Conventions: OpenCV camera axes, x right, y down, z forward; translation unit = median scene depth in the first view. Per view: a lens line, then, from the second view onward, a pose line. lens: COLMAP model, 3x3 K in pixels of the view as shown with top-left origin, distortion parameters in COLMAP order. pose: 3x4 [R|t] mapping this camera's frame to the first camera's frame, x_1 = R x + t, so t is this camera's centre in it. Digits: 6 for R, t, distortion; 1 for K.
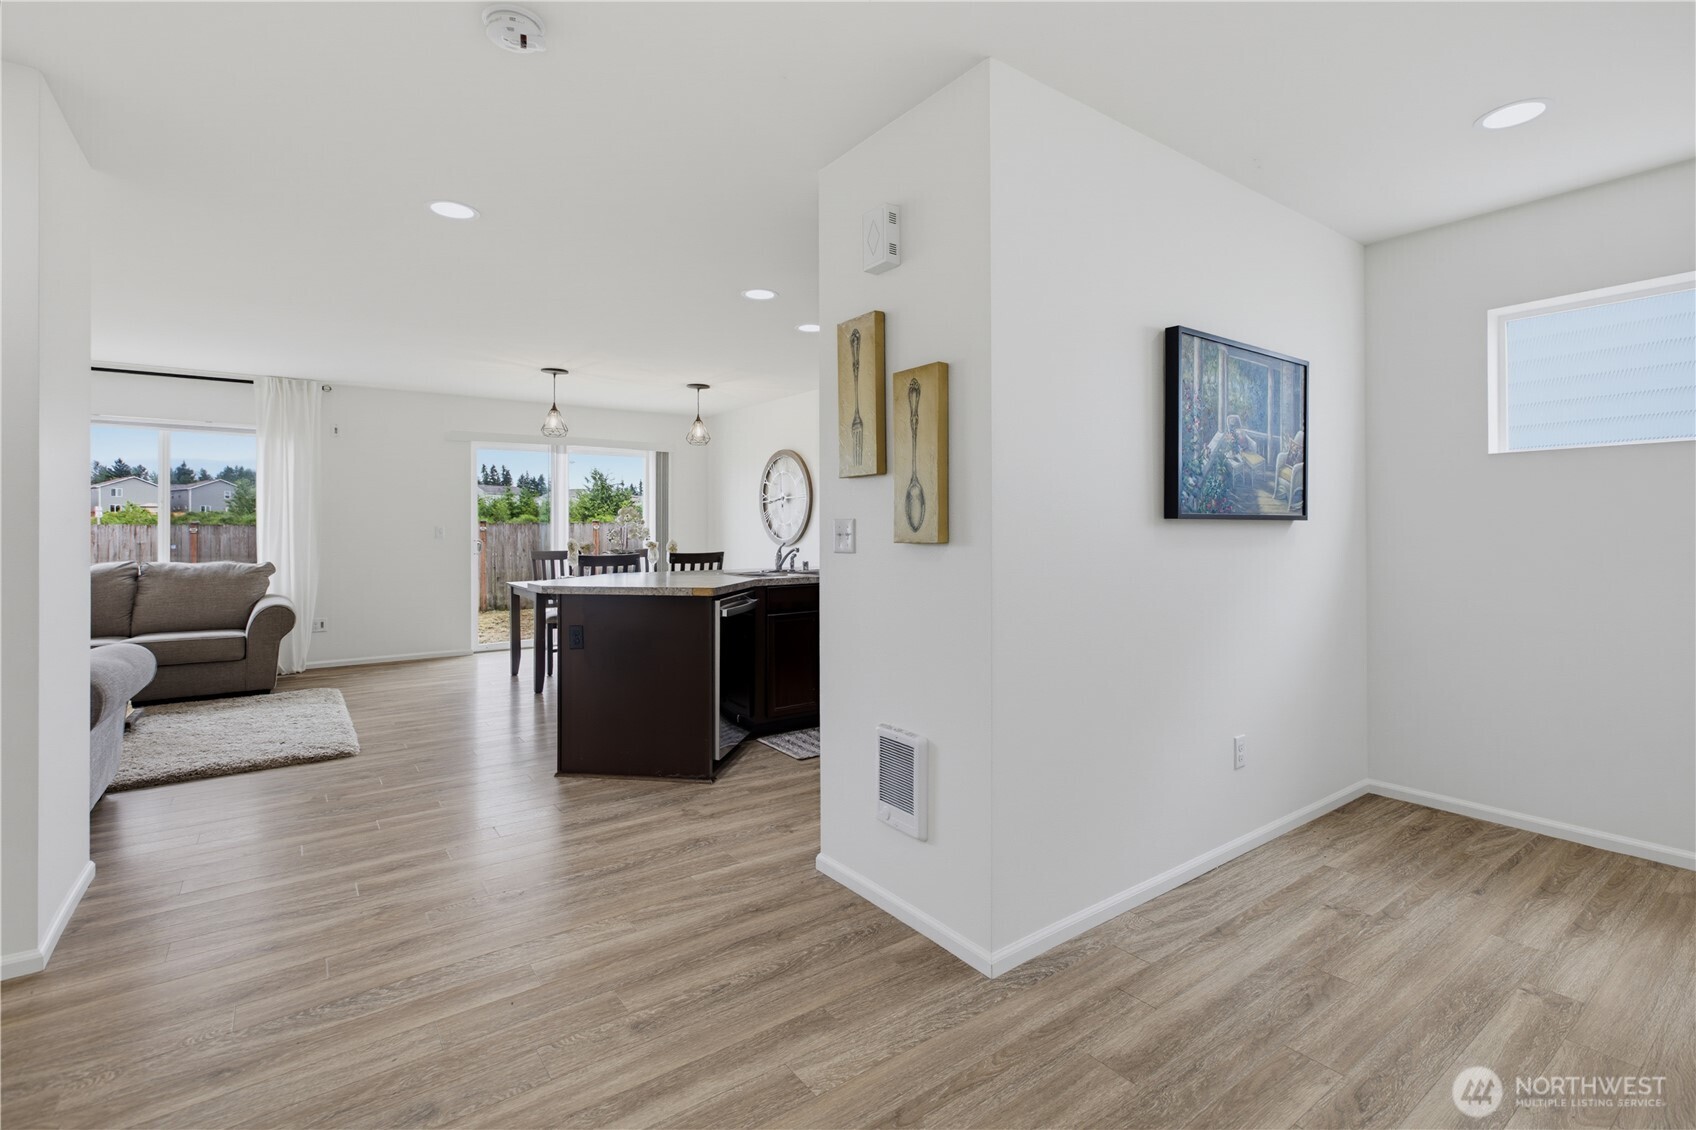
lens RADIAL K [[780.6, 0, 854.0], [0, 780.6, 522.7], [0, 0, 1]] dist [-0.000191, 0.000232]
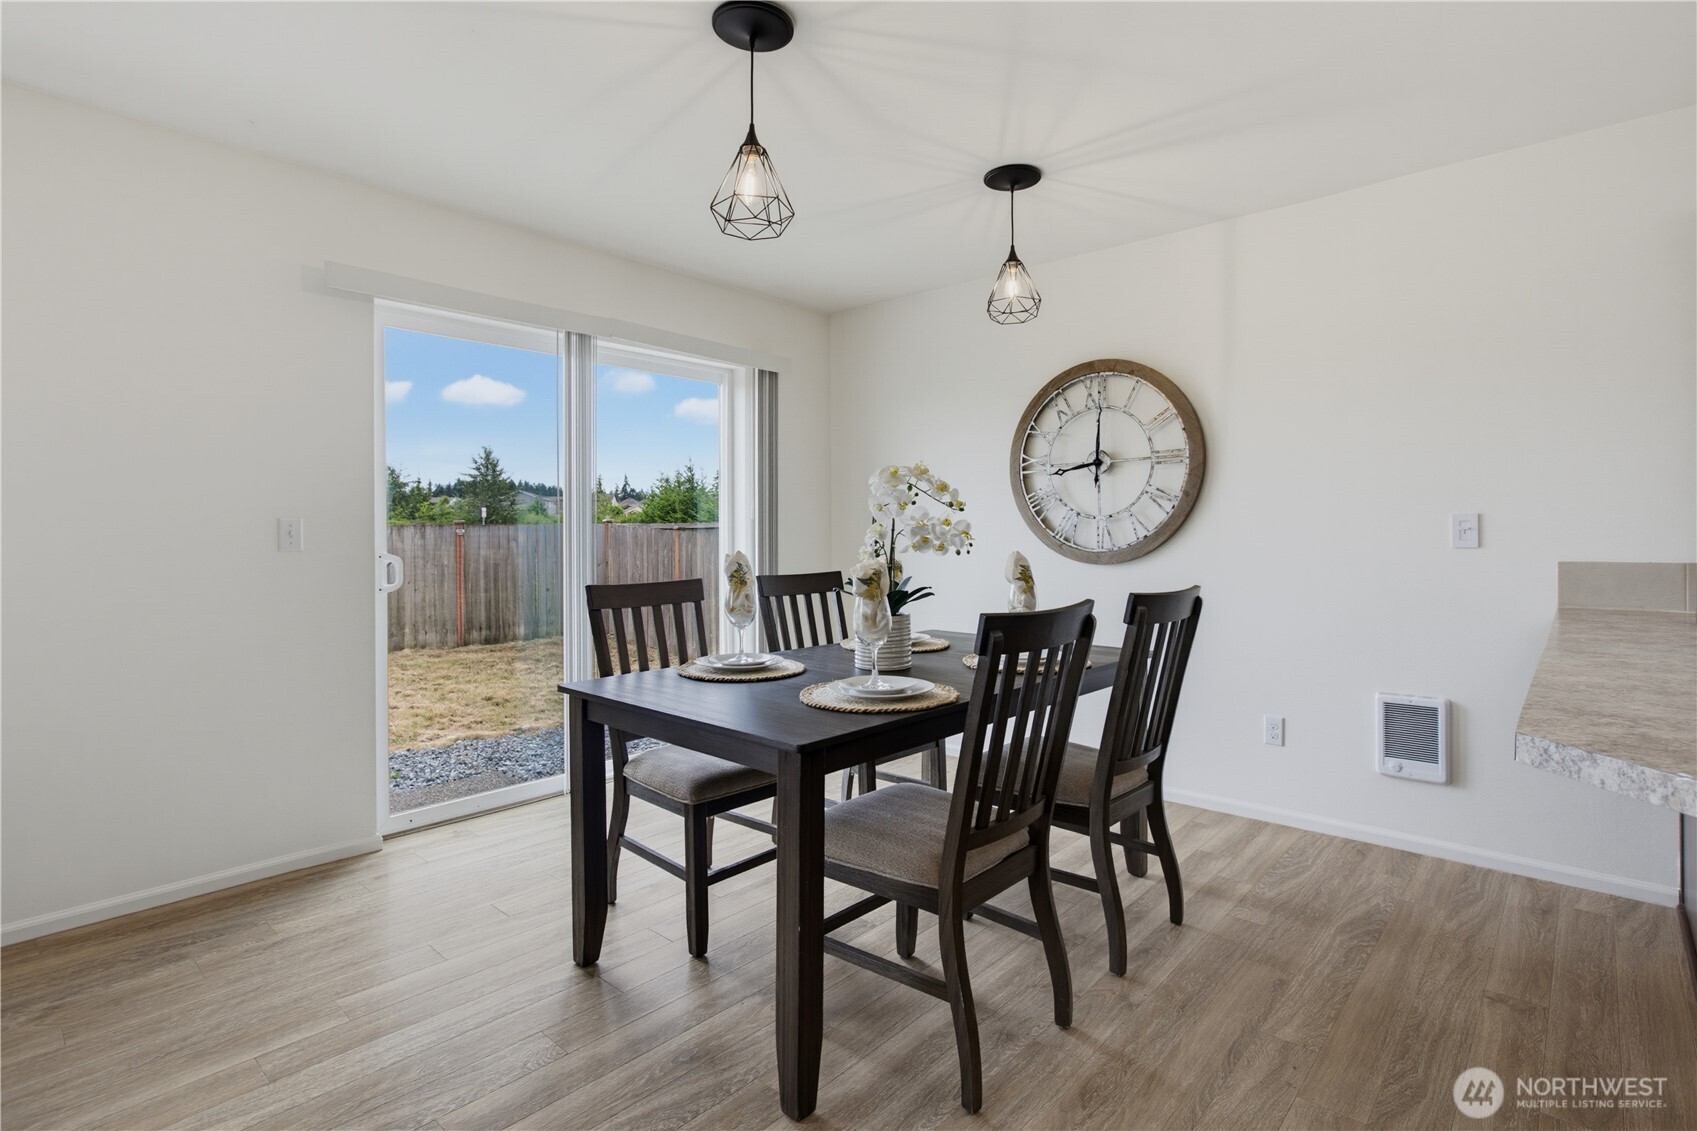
lens RADIAL K [[828.6, 0, 856.2], [0, 828.6, 535.4], [0, 0, 1]] dist [-0.002653, 0.000253]
pose [[0.978319, -0.000778, 0.207105, -0.411151], [-0.000851, 0.999969, 0.007775, 0.010811], [-0.207104, -0.007782, 0.978288, 0.657427]]
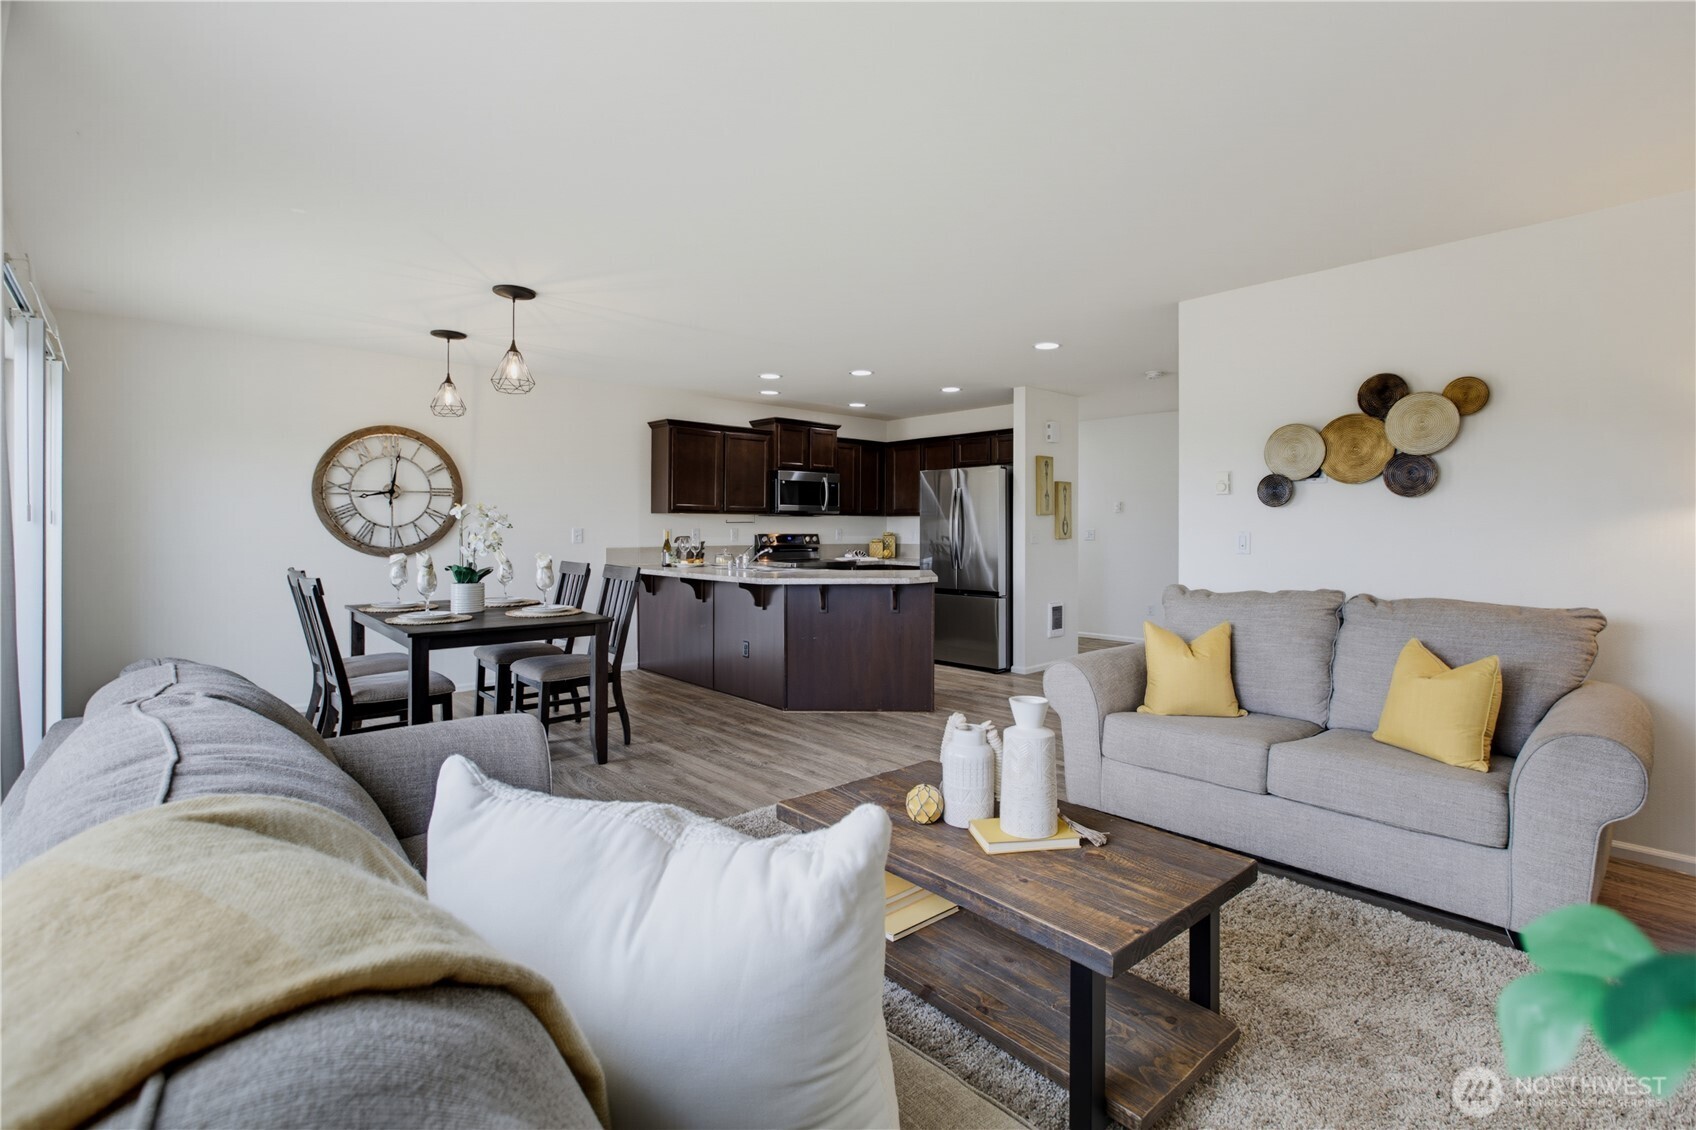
lens RADIAL K [[787.8, 0, 874.7], [0, 787.8, 529.0], [0, 0, 1]] dist [-0.031395, 0.033235]
pose [[-0.124228, 0.002507, 0.992251, -1.066799], [-0.009527, 0.999948, -0.003720, 0.002545], [-0.992208, -0.009915, -0.124197, 0.780130]]
